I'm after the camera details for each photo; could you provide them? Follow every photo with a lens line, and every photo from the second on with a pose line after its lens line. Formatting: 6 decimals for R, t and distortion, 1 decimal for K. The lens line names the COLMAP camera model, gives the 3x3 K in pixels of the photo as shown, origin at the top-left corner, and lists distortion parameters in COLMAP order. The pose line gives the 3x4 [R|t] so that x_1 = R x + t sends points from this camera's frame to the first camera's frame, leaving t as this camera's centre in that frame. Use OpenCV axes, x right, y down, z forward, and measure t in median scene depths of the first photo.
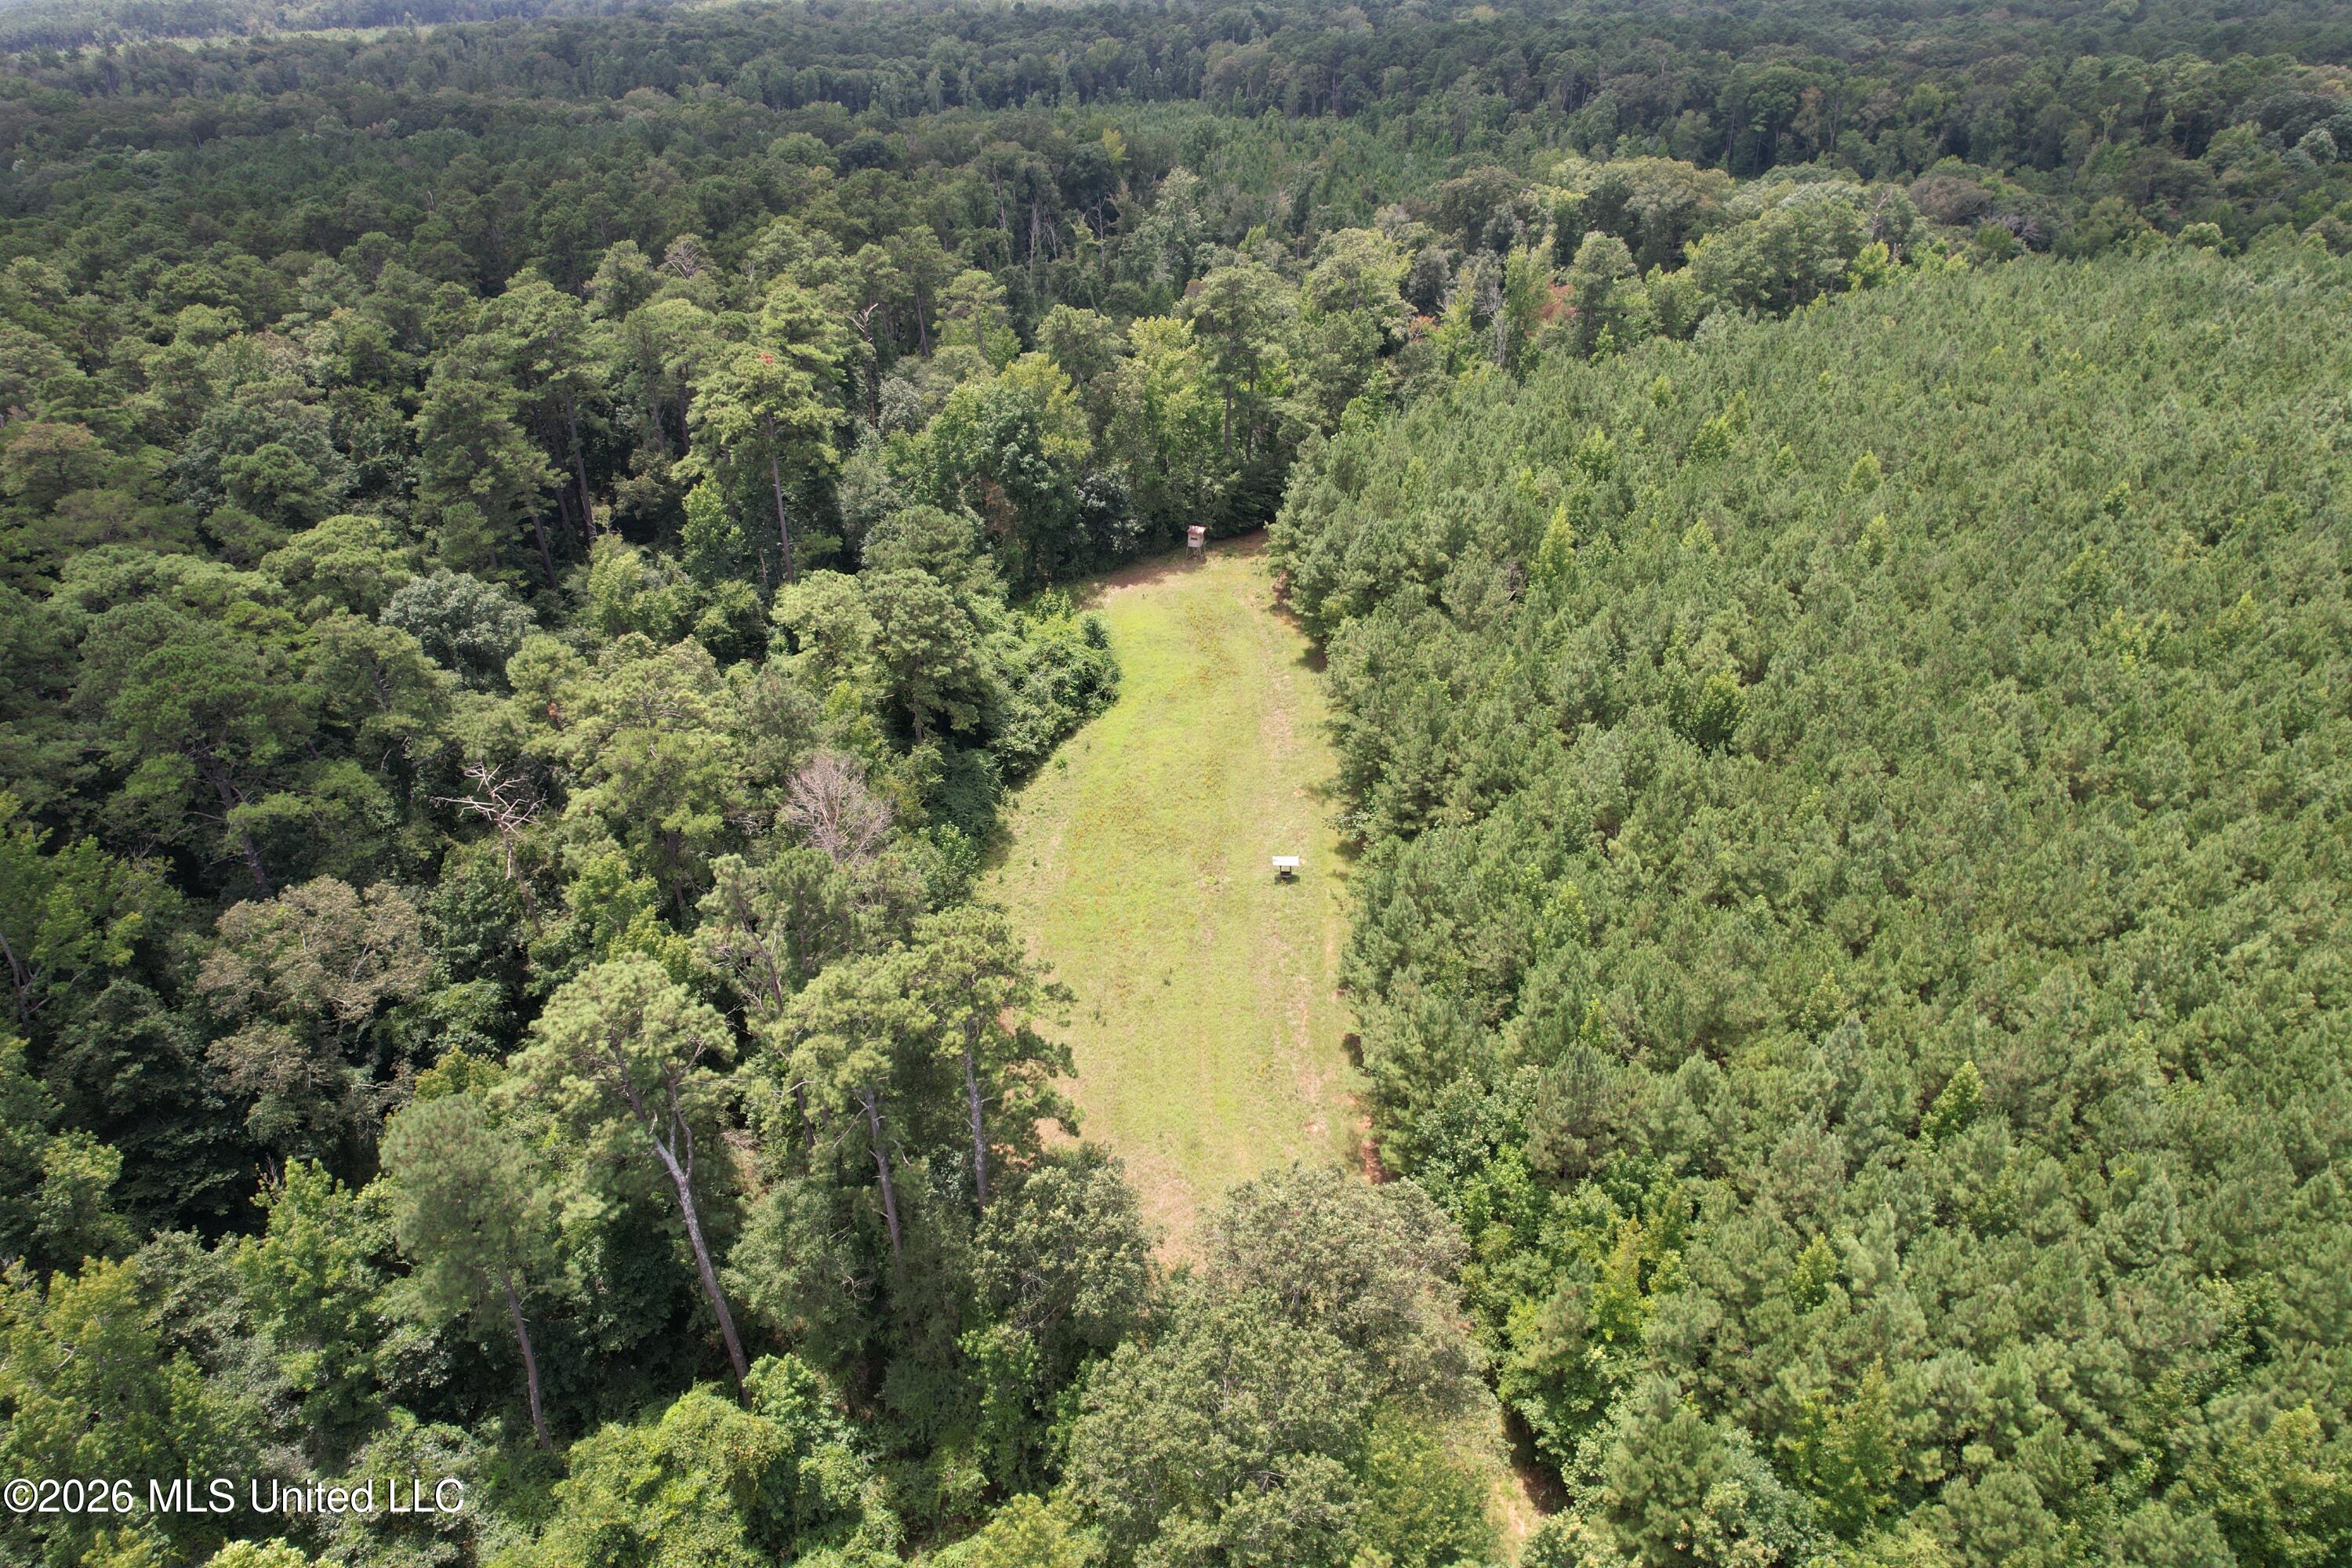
lens RADIAL K [[1473.9, 0, 1176.0], [0, 1473.9, 784.0], [0, 0, 1]] dist [-0.087554, 0.069717]
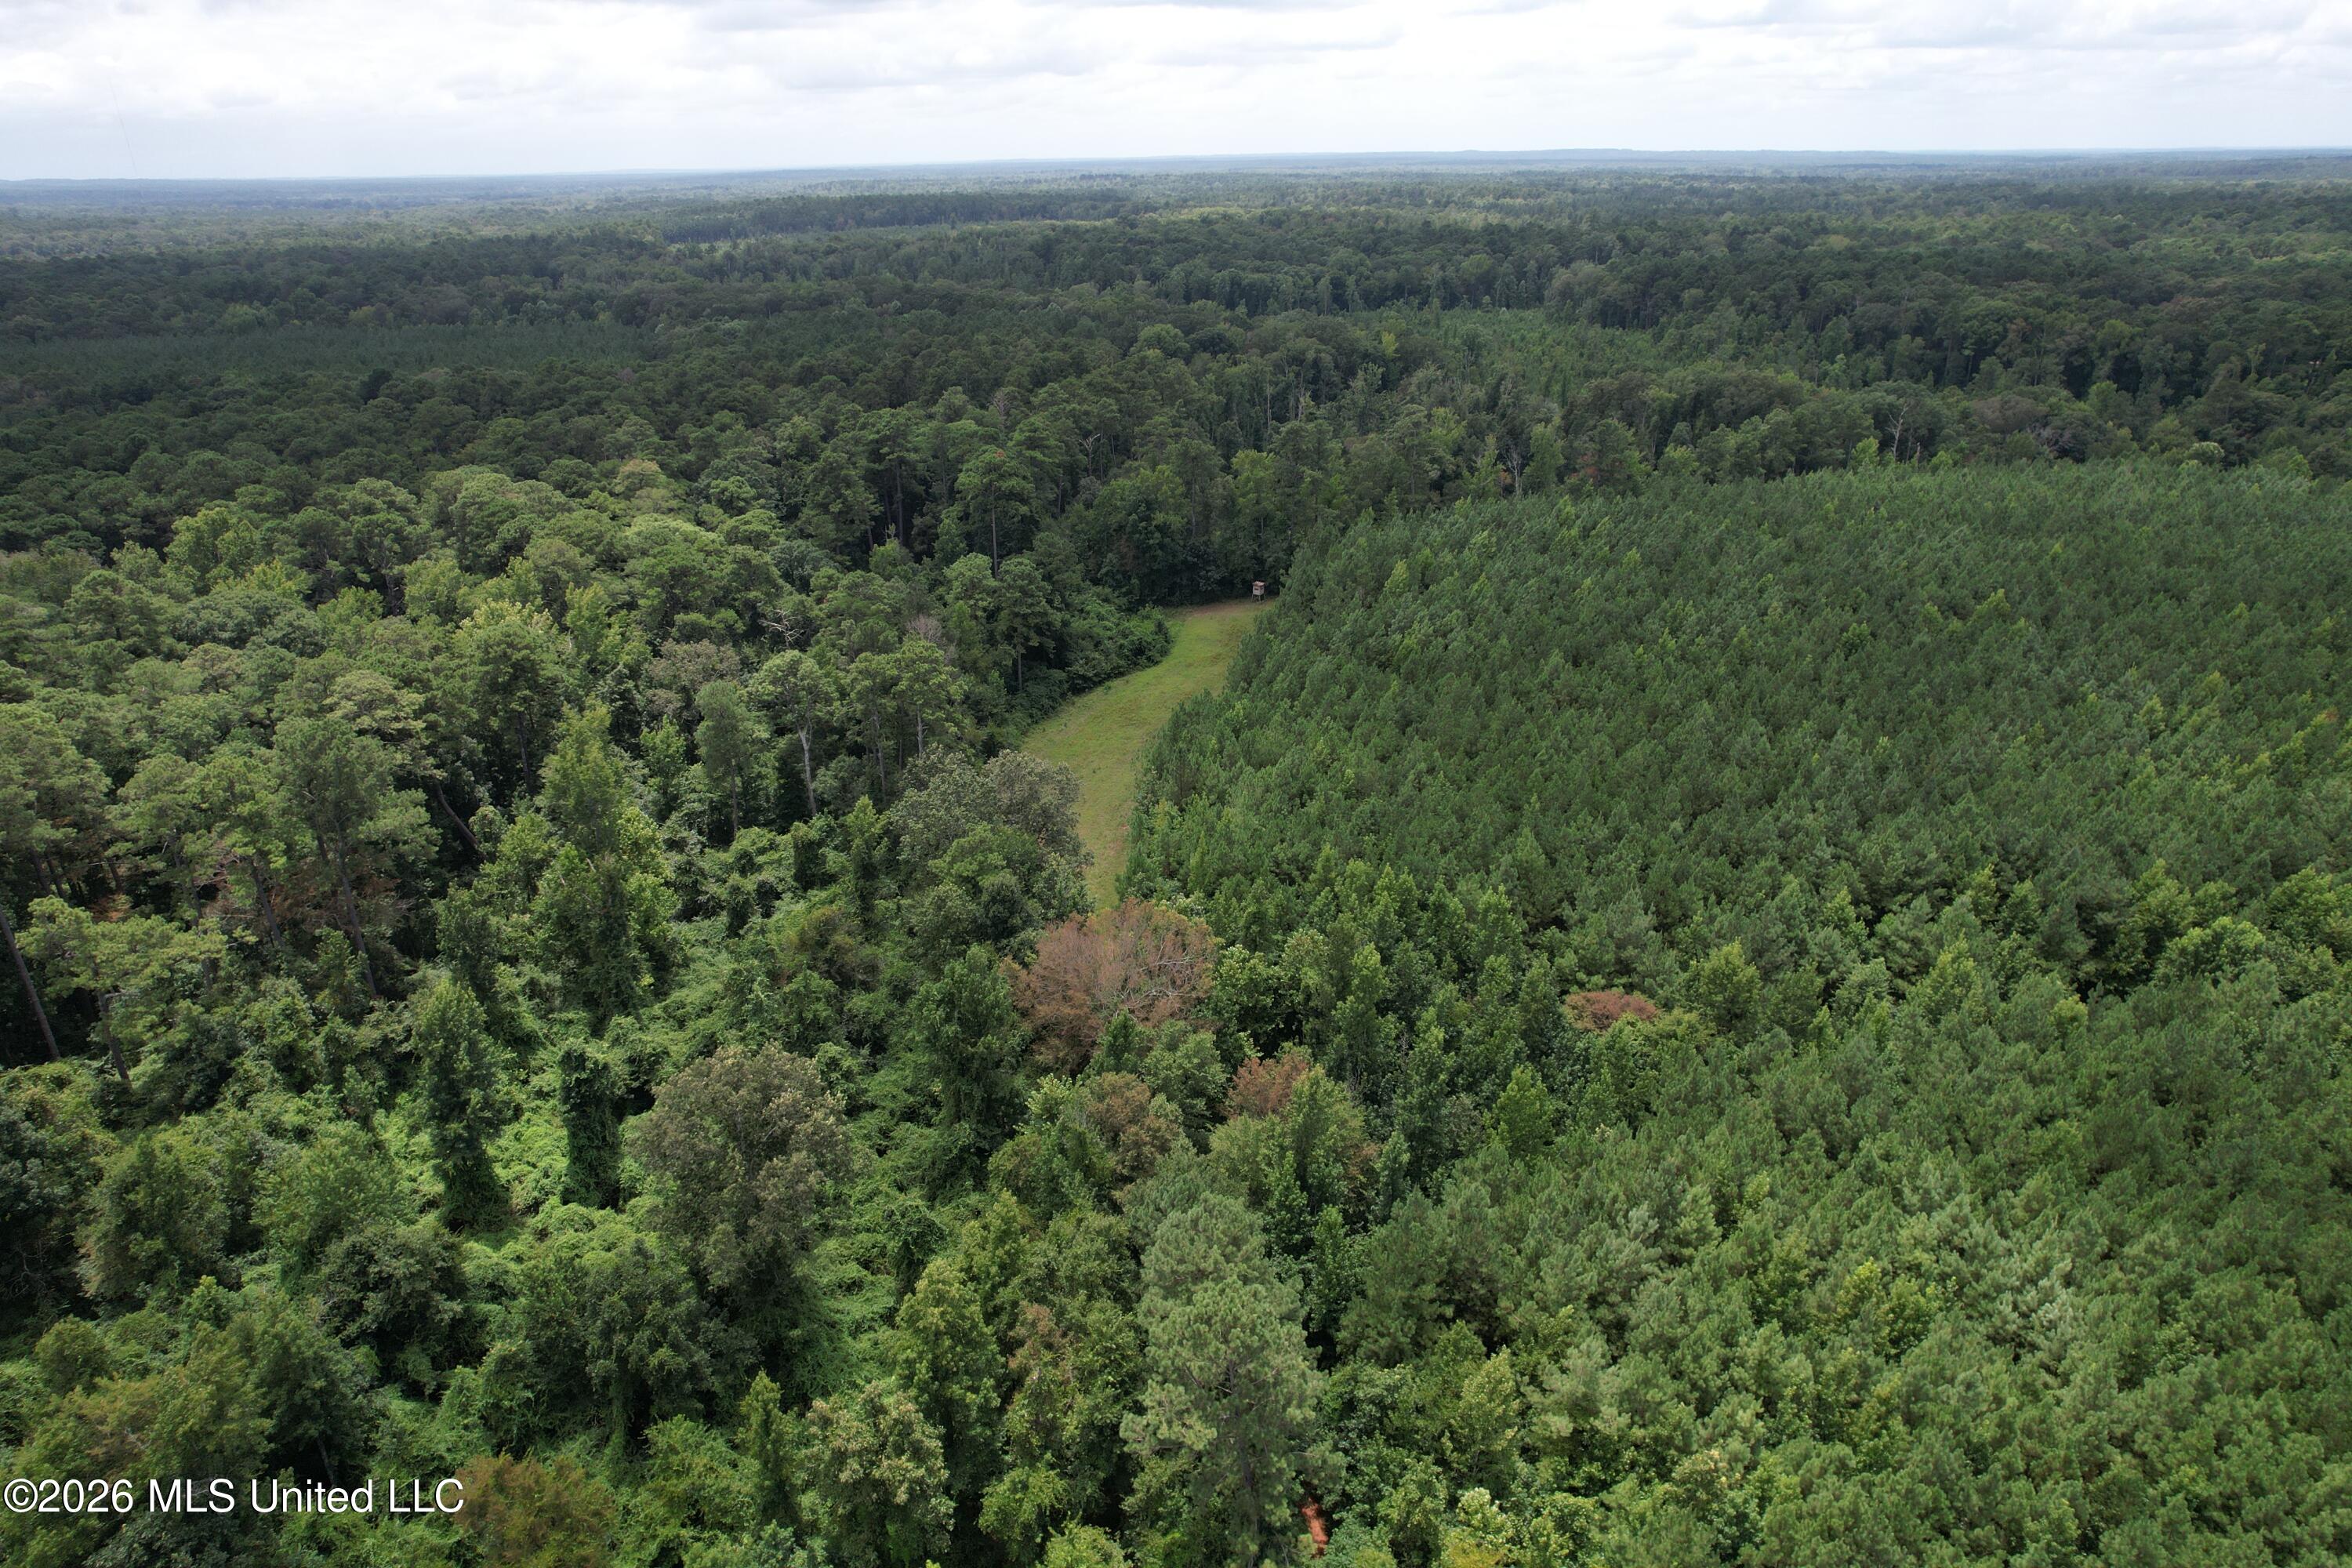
lens RADIAL K [[1473.9, 0, 1176.0], [0, 1473.9, 784.0], [0, 0, 1]] dist [-0.087554, 0.069717]
pose [[0.951599, 0.120422, -0.282767, 0.437255], [-0.152608, 0.983746, -0.094624, 0.217578], [0.266776, 0.133197, 0.954510, -0.533840]]
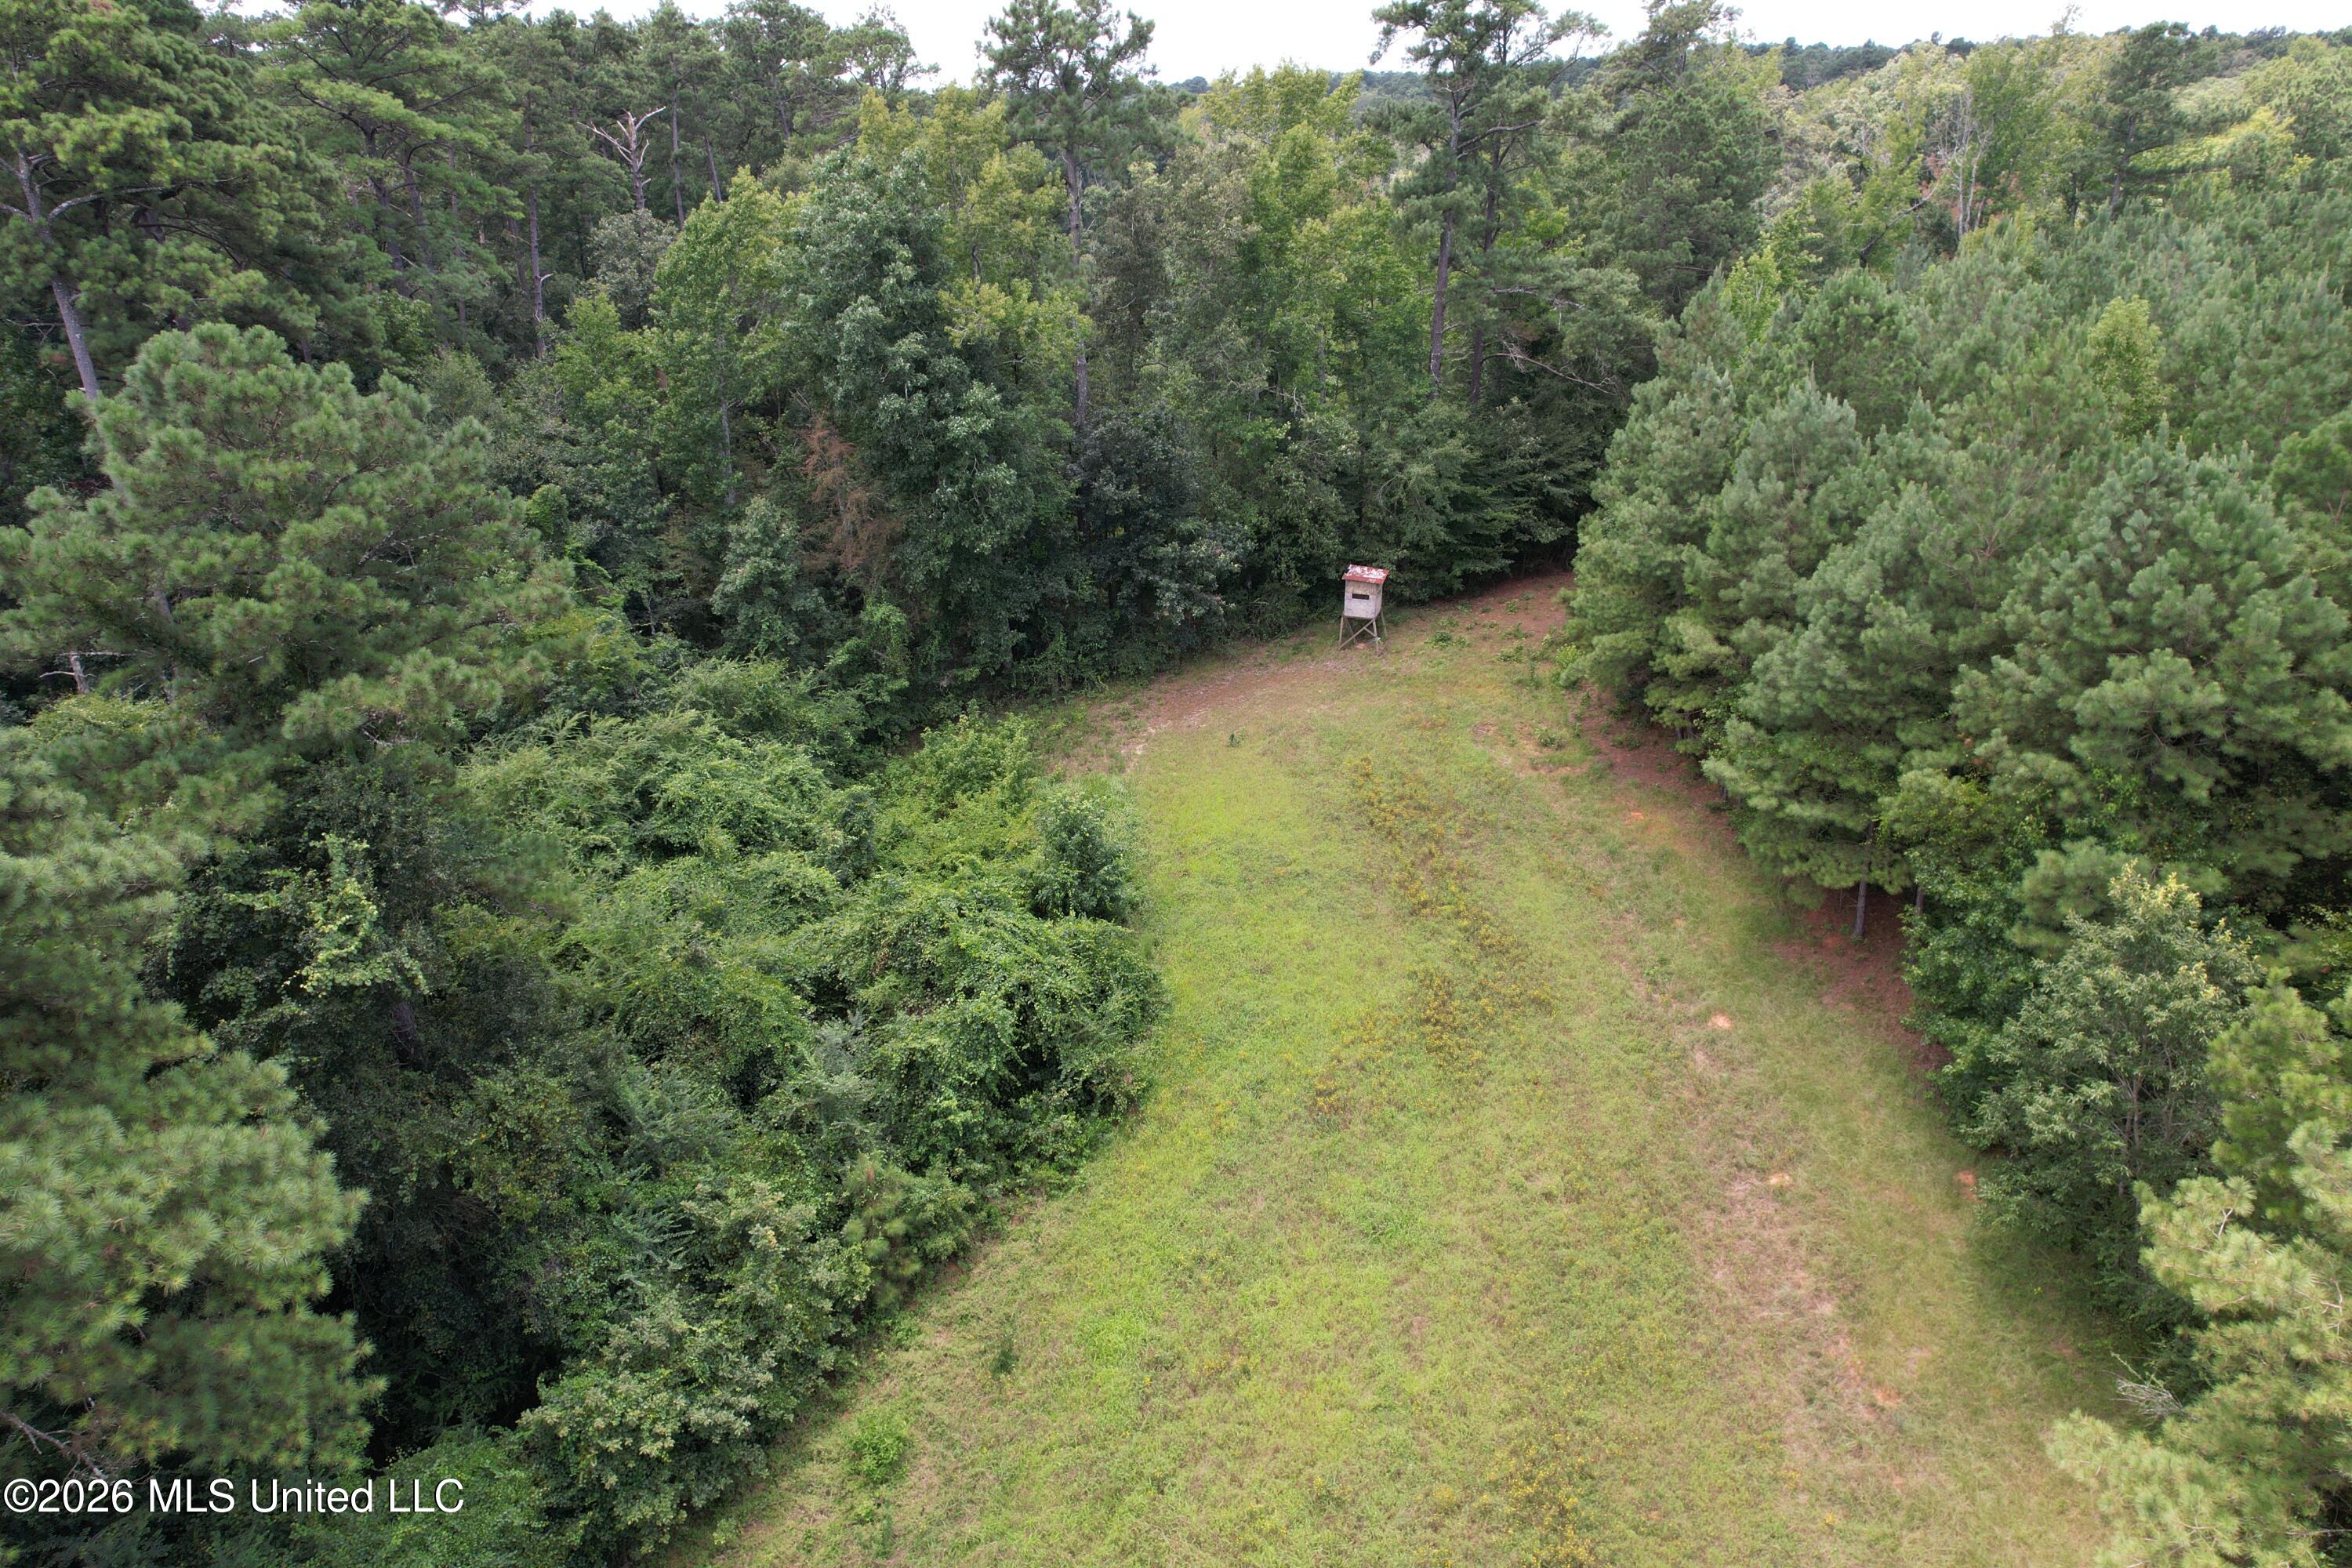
lens RADIAL K [[1473.9, 0, 1176.0], [0, 1473.9, 784.0], [0, 0, 1]] dist [-0.087554, 0.069717]
pose [[0.998219, 0.012269, -0.058374, -0.015743], [-0.017083, 0.996429, -0.082689, -0.089994], [0.057151, 0.083539, 0.994864, 0.667893]]
